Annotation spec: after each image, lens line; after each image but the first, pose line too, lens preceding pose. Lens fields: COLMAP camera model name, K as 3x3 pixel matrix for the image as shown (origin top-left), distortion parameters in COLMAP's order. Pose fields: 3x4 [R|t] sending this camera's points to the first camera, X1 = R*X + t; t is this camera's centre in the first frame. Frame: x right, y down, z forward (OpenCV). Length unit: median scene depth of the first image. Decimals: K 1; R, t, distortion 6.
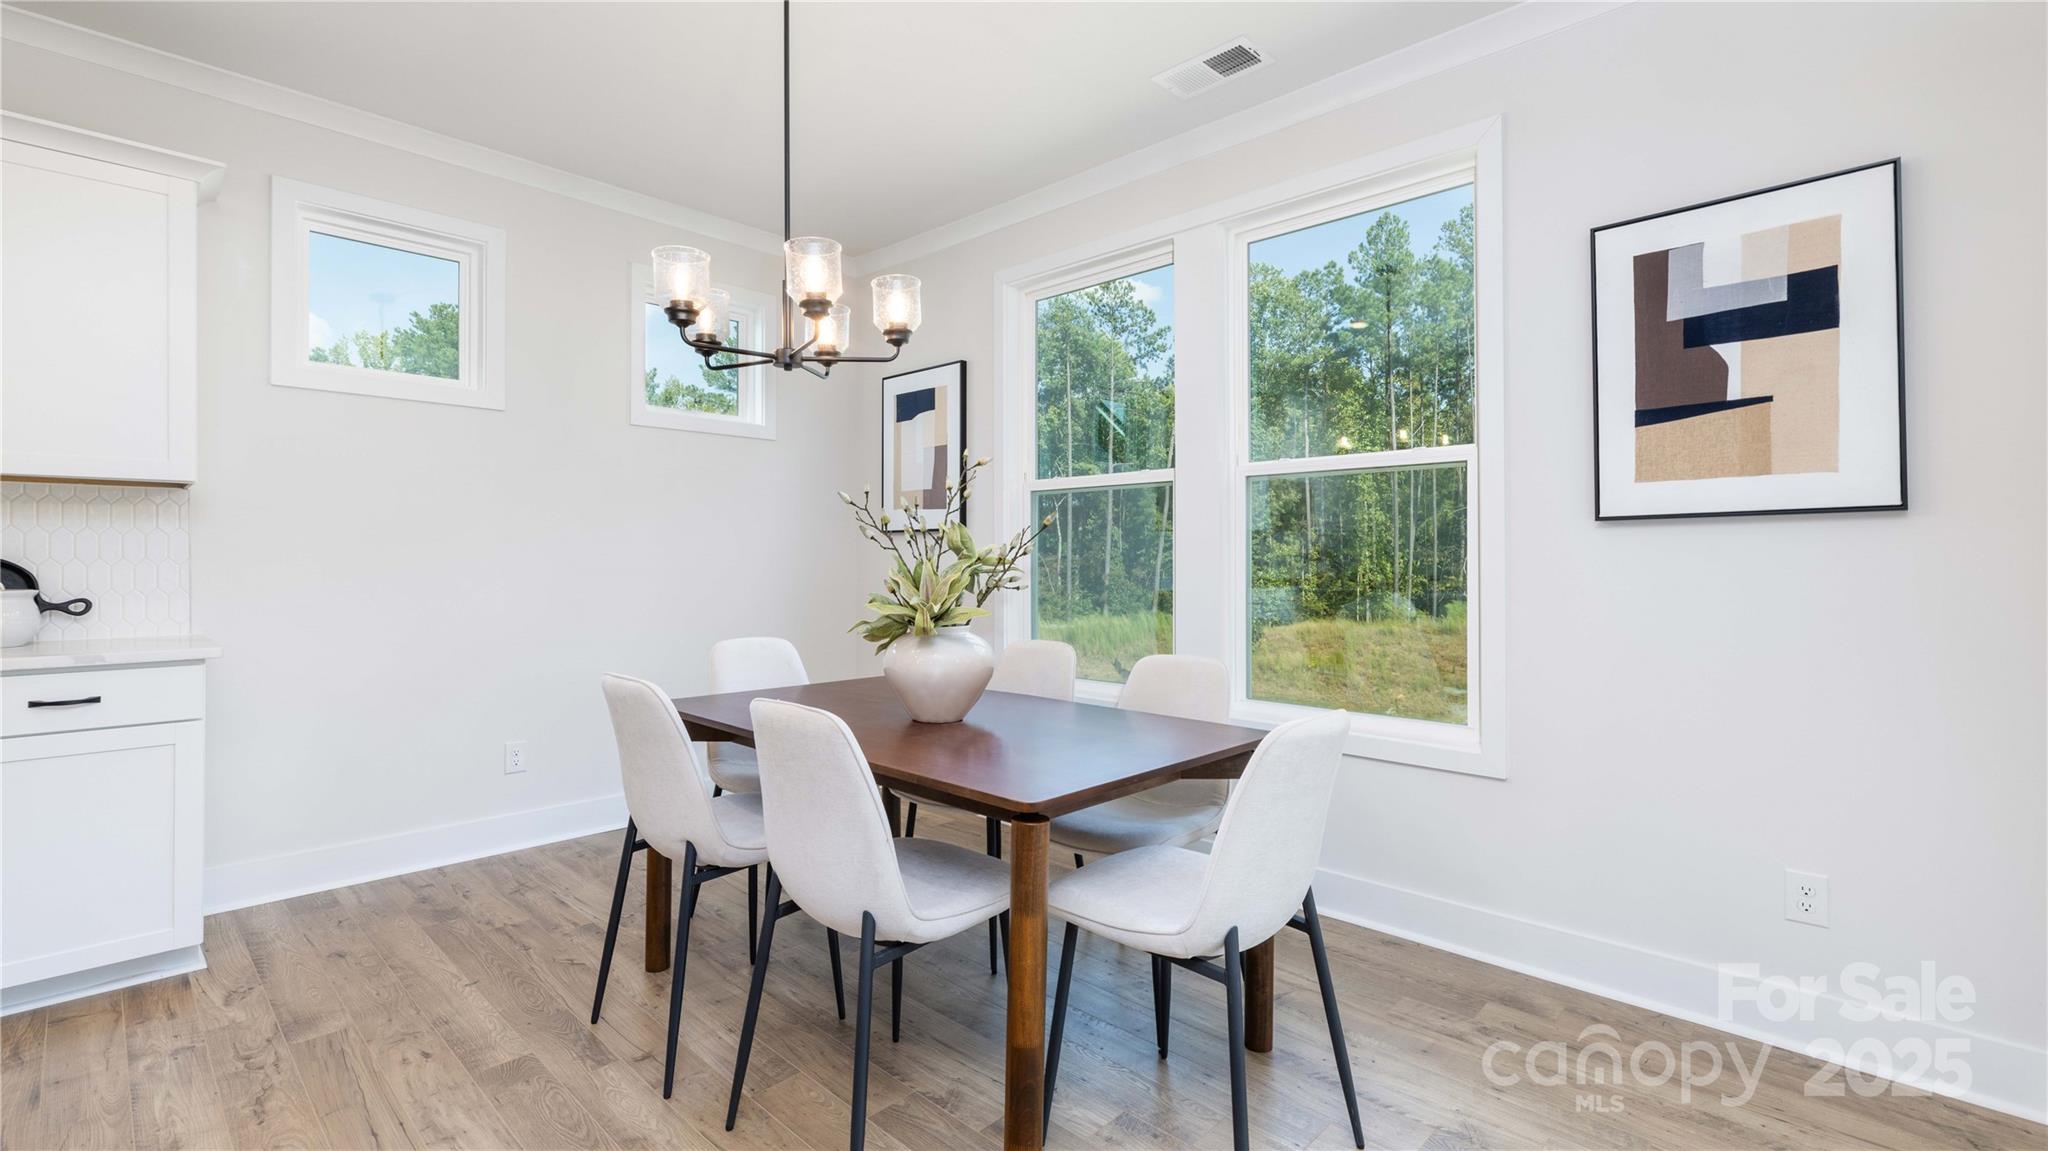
lens RADIAL K [[888.4, 0, 1026.6], [0, 888.4, 563.4], [0, 0, 1]] dist [-0.003047, 0.001785]
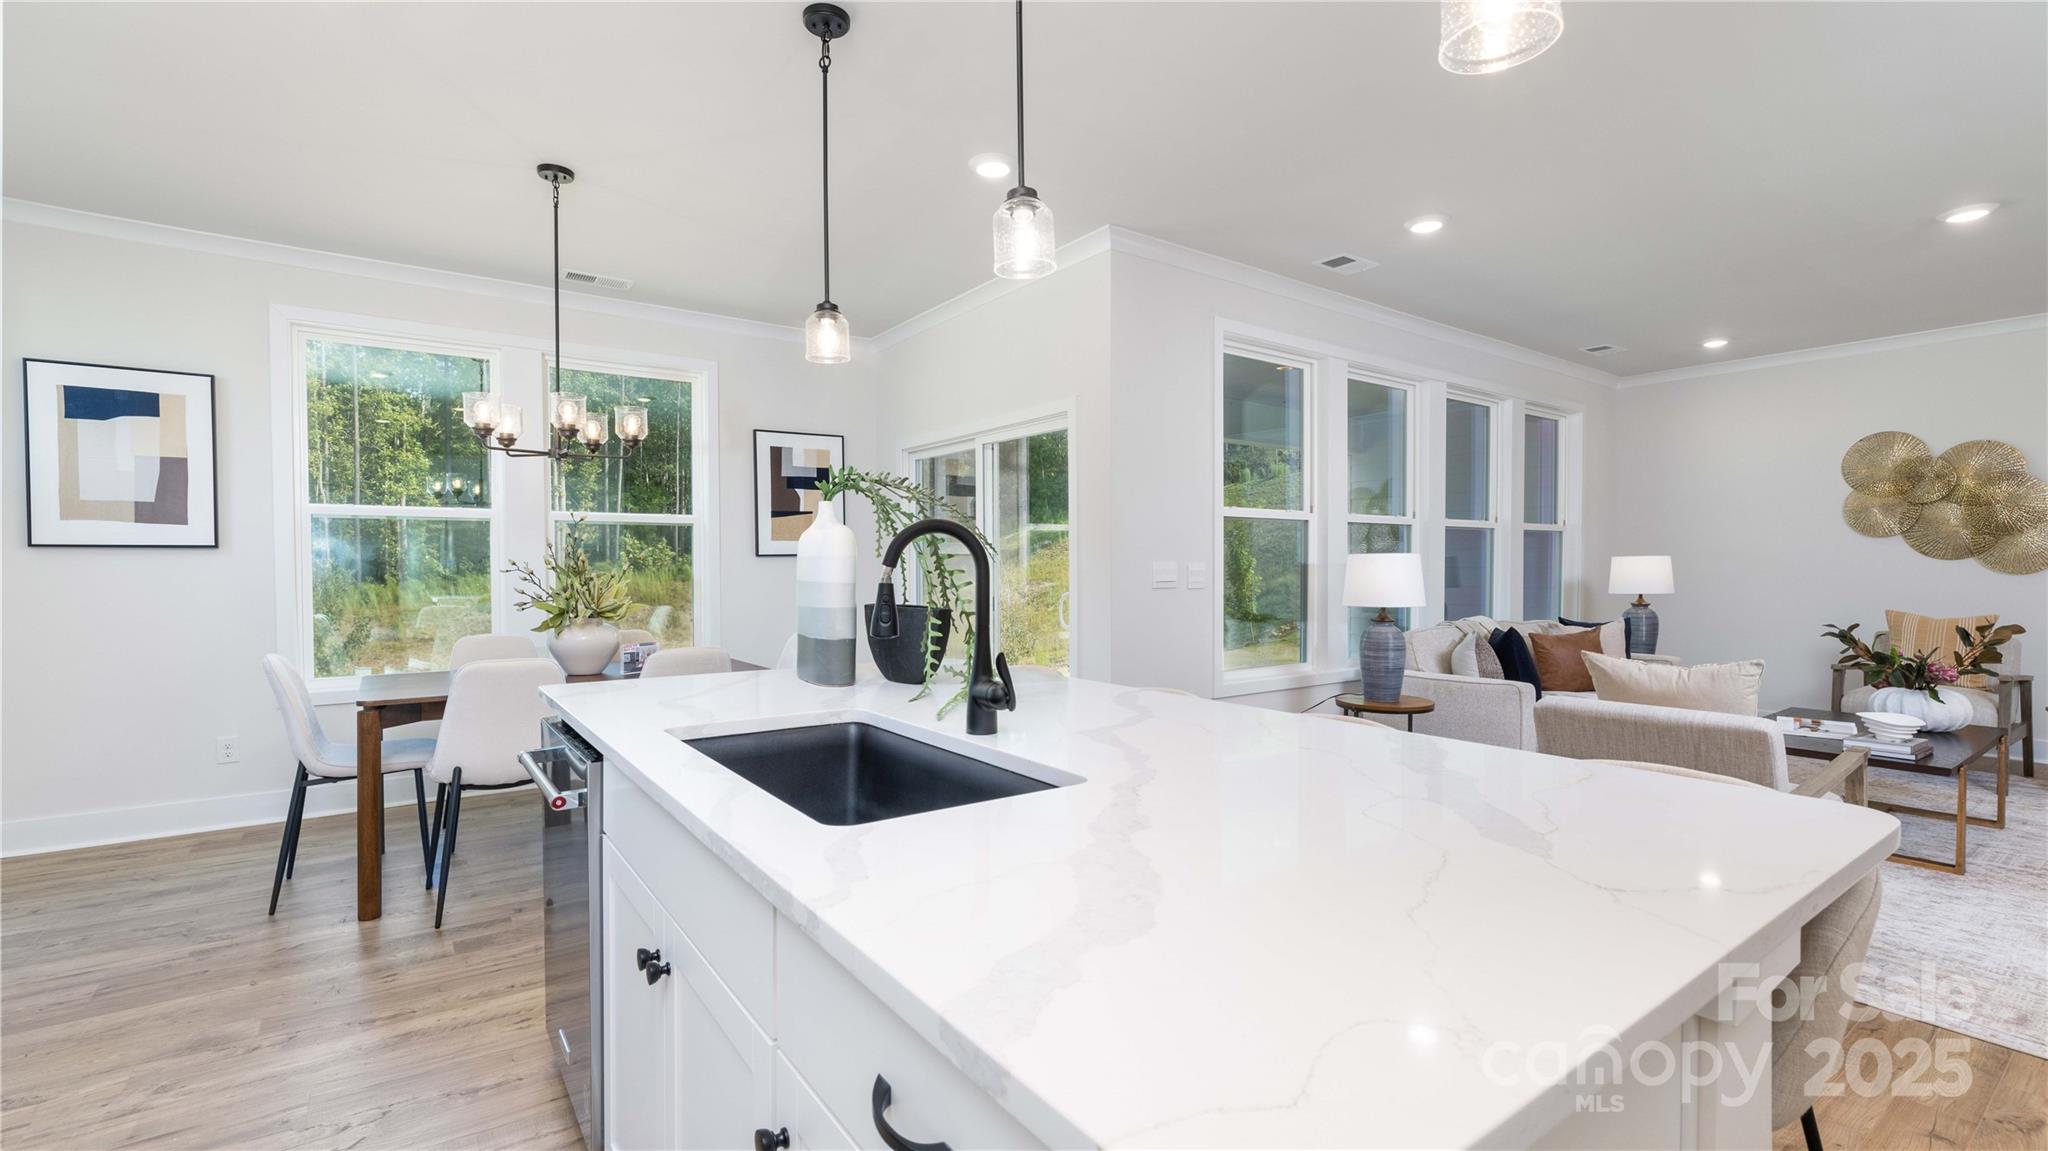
lens RADIAL K [[888.4, 0, 1021.3], [0, 888.4, 577.5], [0, 0, 1]] dist [-0.003047, 0.001785]
pose [[0.188008, -0.016211, 0.982034, -1.576919], [0.005338, 0.999866, 0.015484, -0.027101], [-0.982153, 0.002331, 0.188070, -0.113149]]
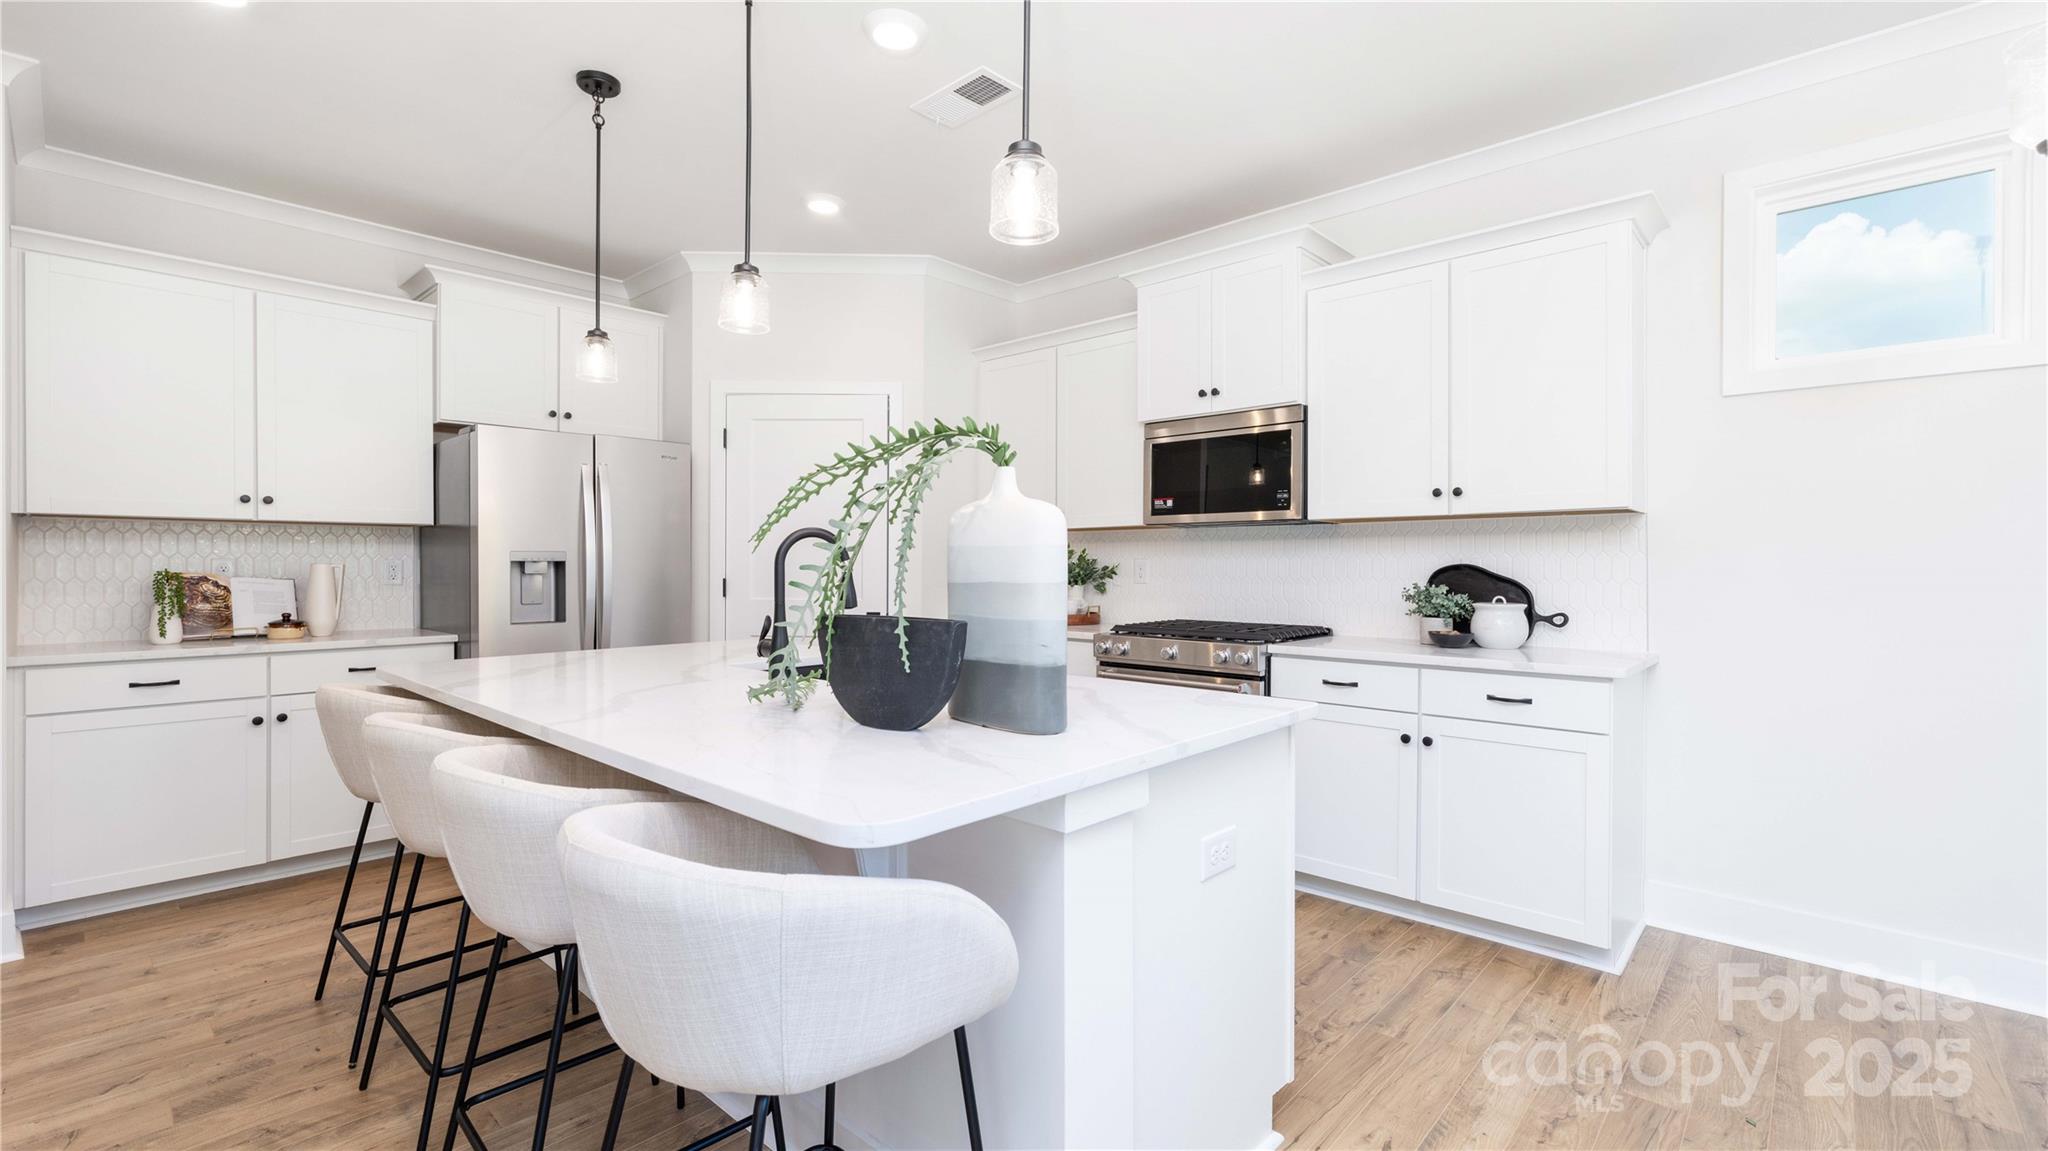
lens RADIAL K [[888.4, 0, 1020.6], [0, 888.4, 569.5], [0, 0, 1]] dist [-0.003047, 0.001785]
pose [[0.018191, 0.004632, -0.999824, 0.108899], [-0.010538, 0.999935, 0.004440, -0.018078], [0.999779, 0.010455, 0.018239, 0.301195]]
